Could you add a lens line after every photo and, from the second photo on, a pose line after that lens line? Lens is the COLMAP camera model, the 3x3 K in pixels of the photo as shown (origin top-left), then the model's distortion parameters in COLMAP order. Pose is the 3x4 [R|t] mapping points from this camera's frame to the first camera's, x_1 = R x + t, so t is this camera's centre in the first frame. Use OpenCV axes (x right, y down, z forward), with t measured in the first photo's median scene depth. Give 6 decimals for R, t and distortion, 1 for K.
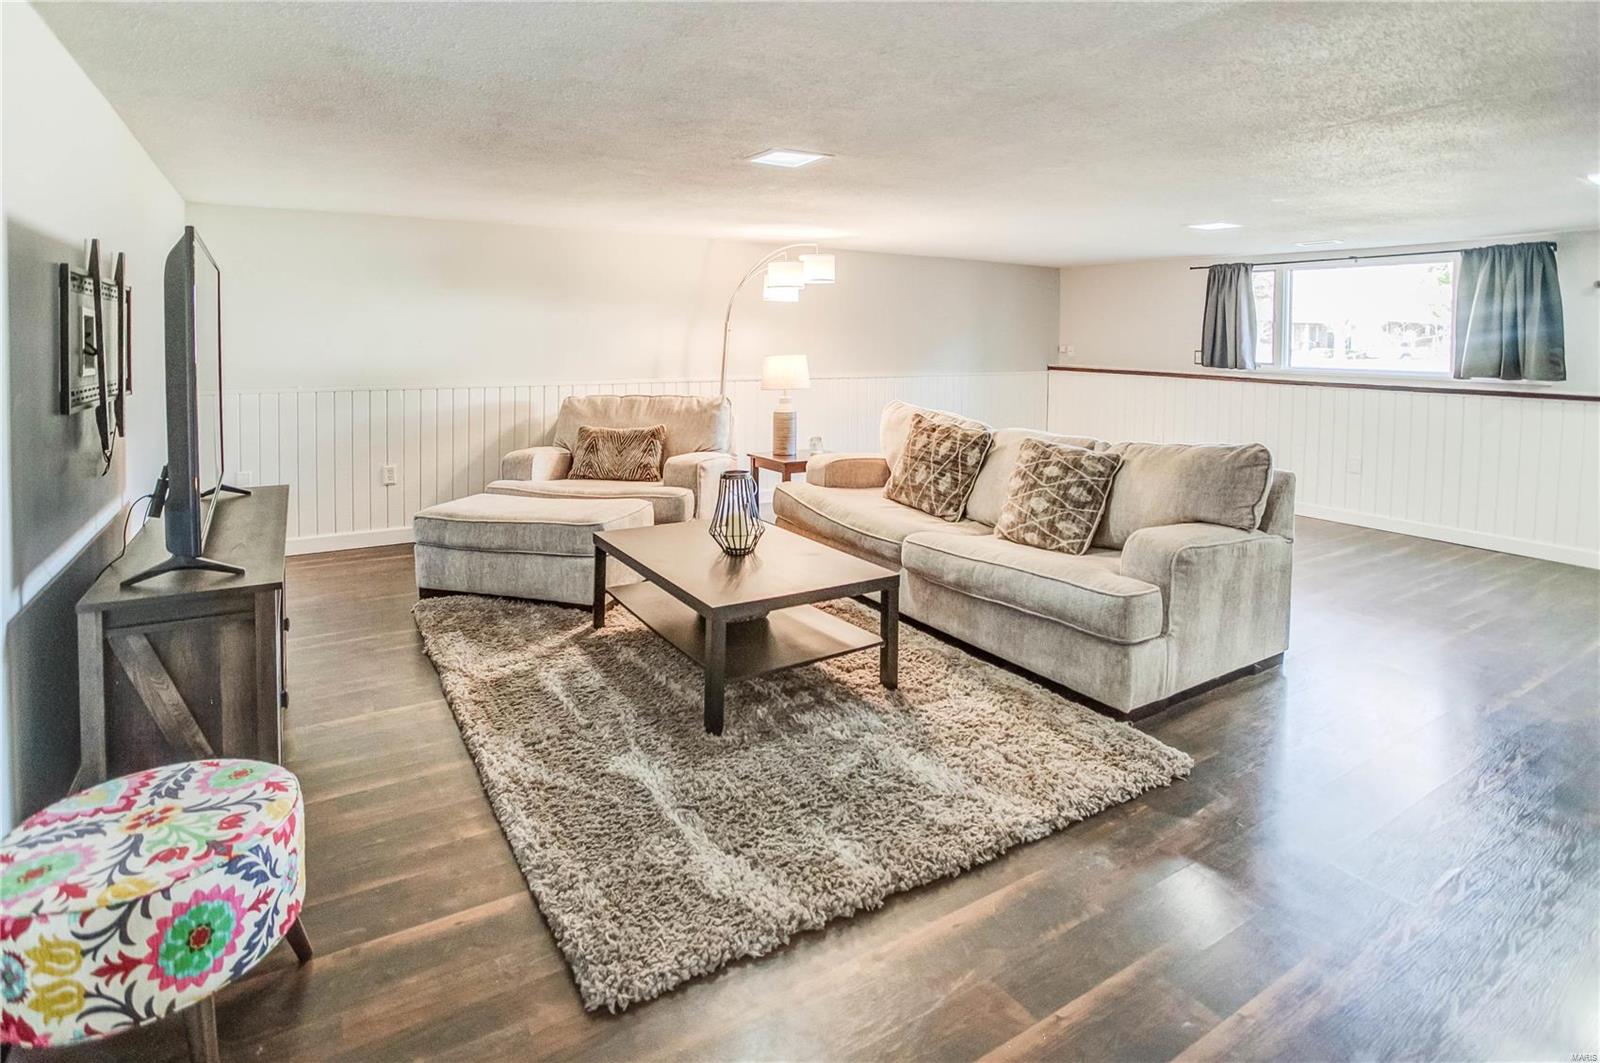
lens RADIAL K [[846.2, 0, 796.7], [0, 846.2, 432.4], [0, 0, 1]] dist [-0.048902, 0.001915]
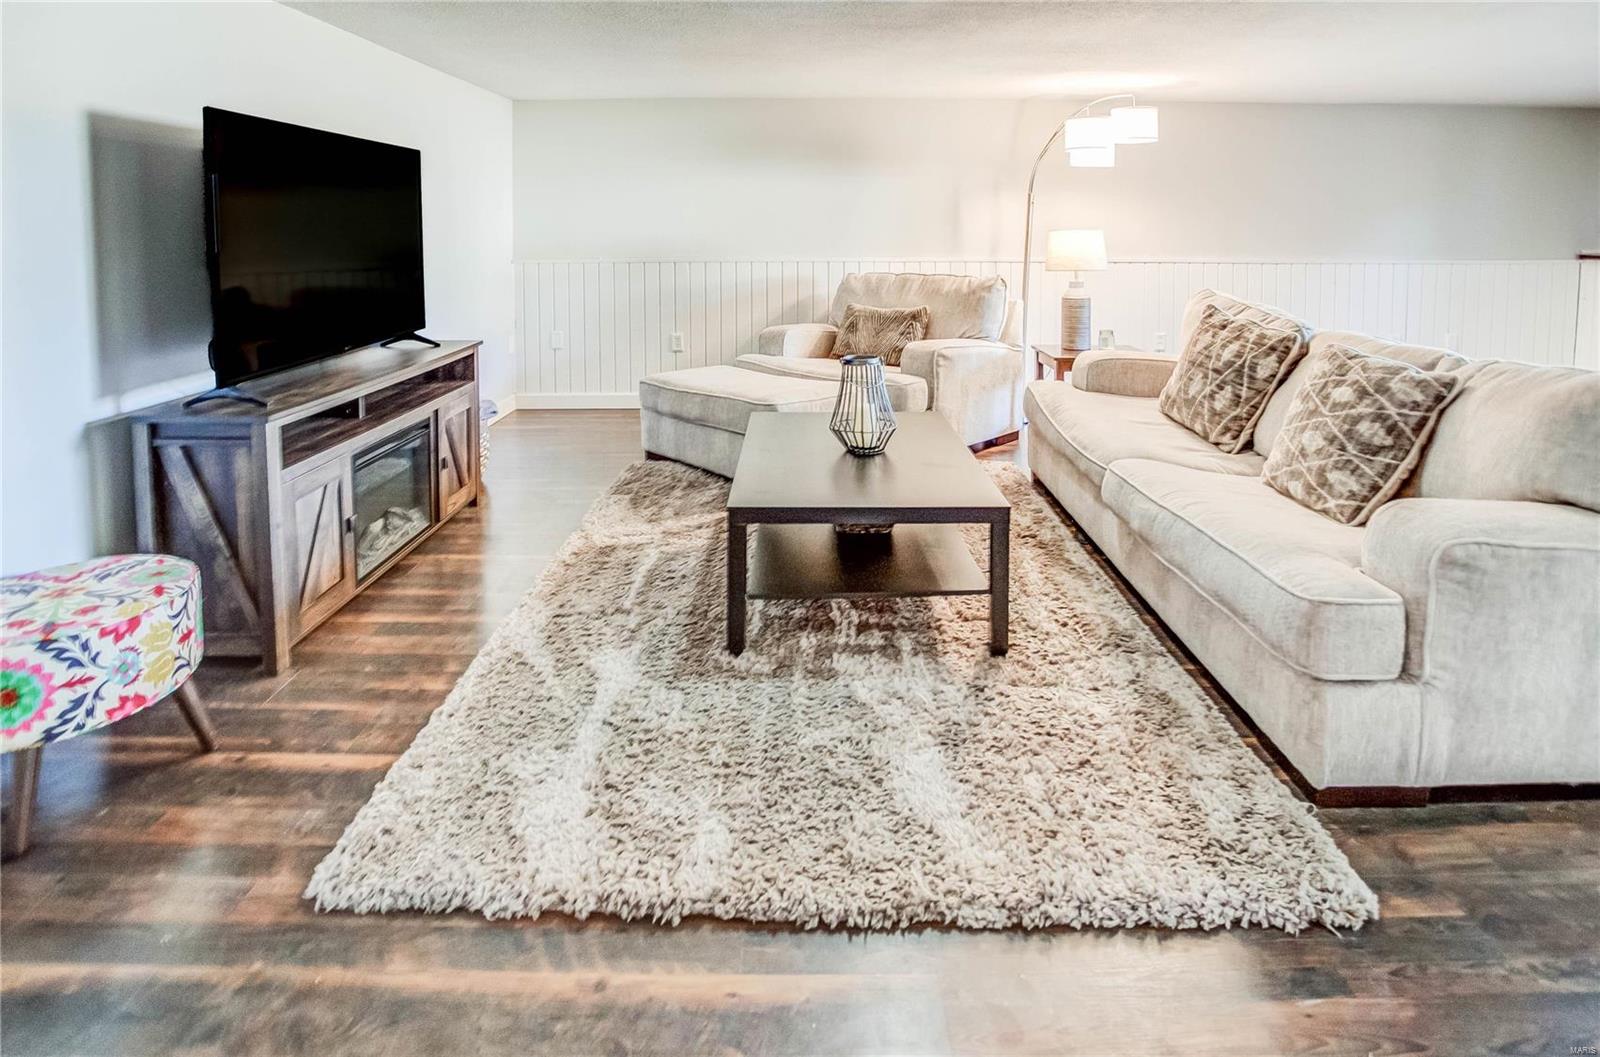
lens RADIAL K [[859.4, 0, 793.6], [0, 859.4, 351.1], [0, 0, 1]] dist [-0.058707, 0.020025]
pose [[0.846887, 0.069268, -0.527242, 0.267800], [-0.051714, 0.997508, 0.047985, 0.002245], [0.529252, -0.013372, 0.848359, 0.195881]]
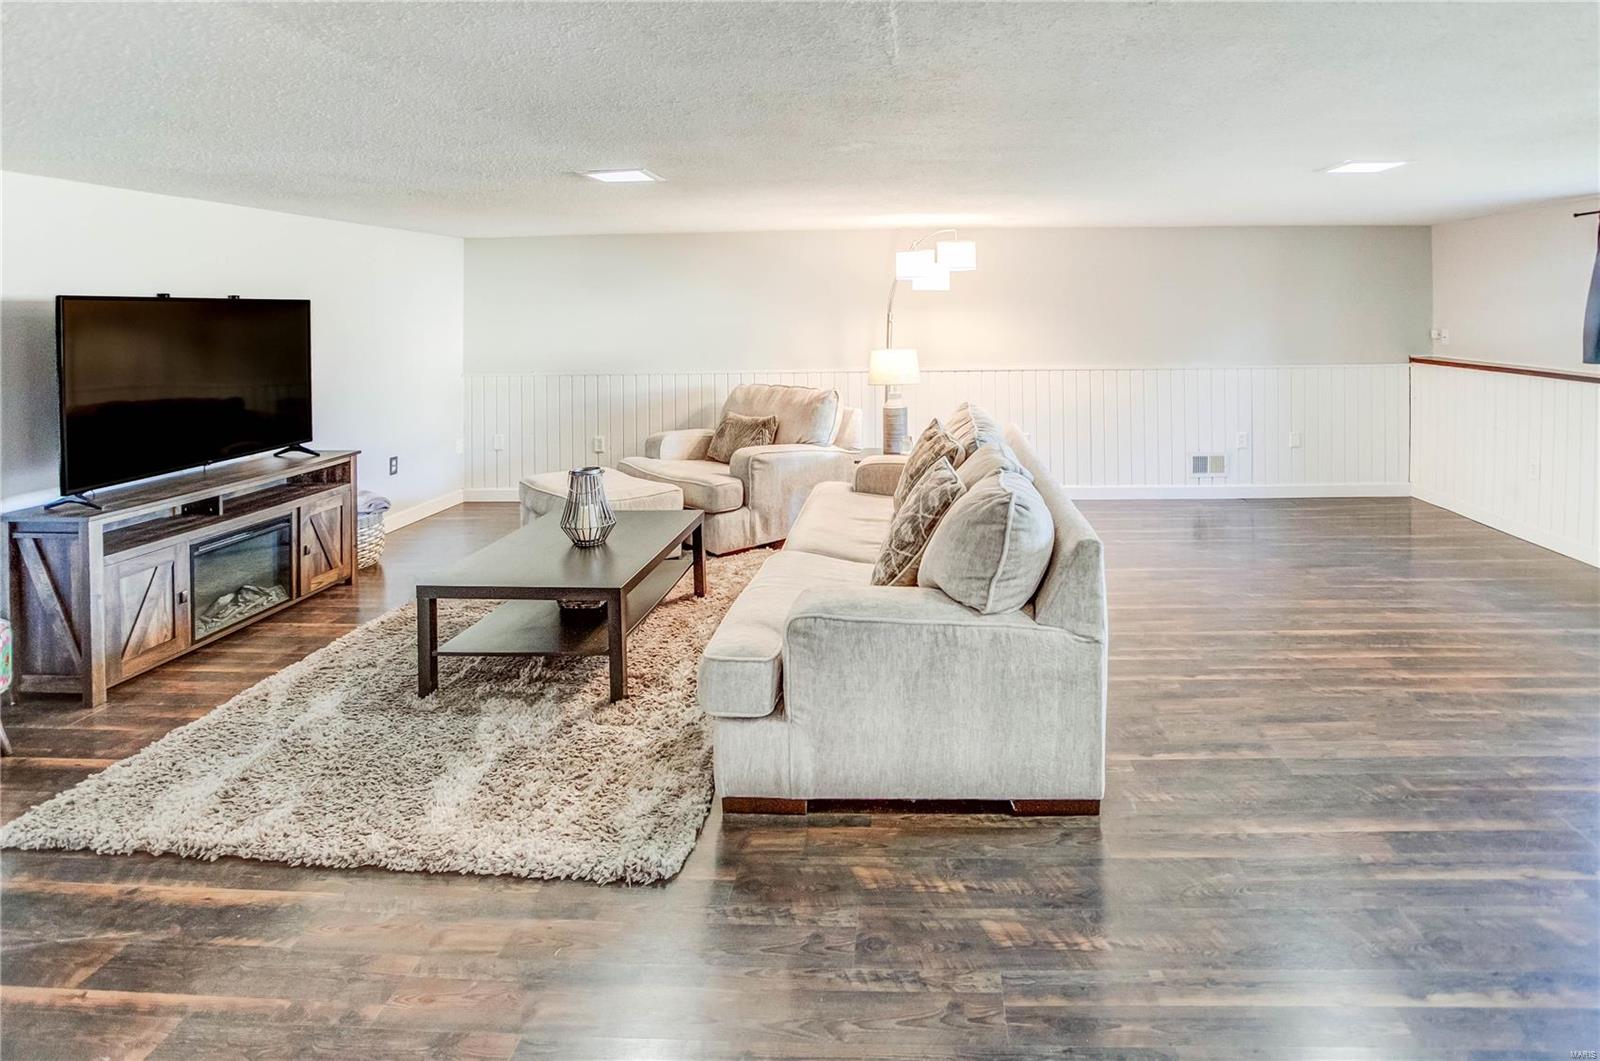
lens RADIAL K [[845.0, 0, 892.0], [0, 845.0, 398.2], [0, 0, 1]] dist [-0.057402, 0.014039]
pose [[0.828813, 0.038614, -0.558191, 0.703103], [-0.043309, 0.999050, 0.004805, -0.054127], [0.557847, 0.020192, 0.829698, 0.277831]]
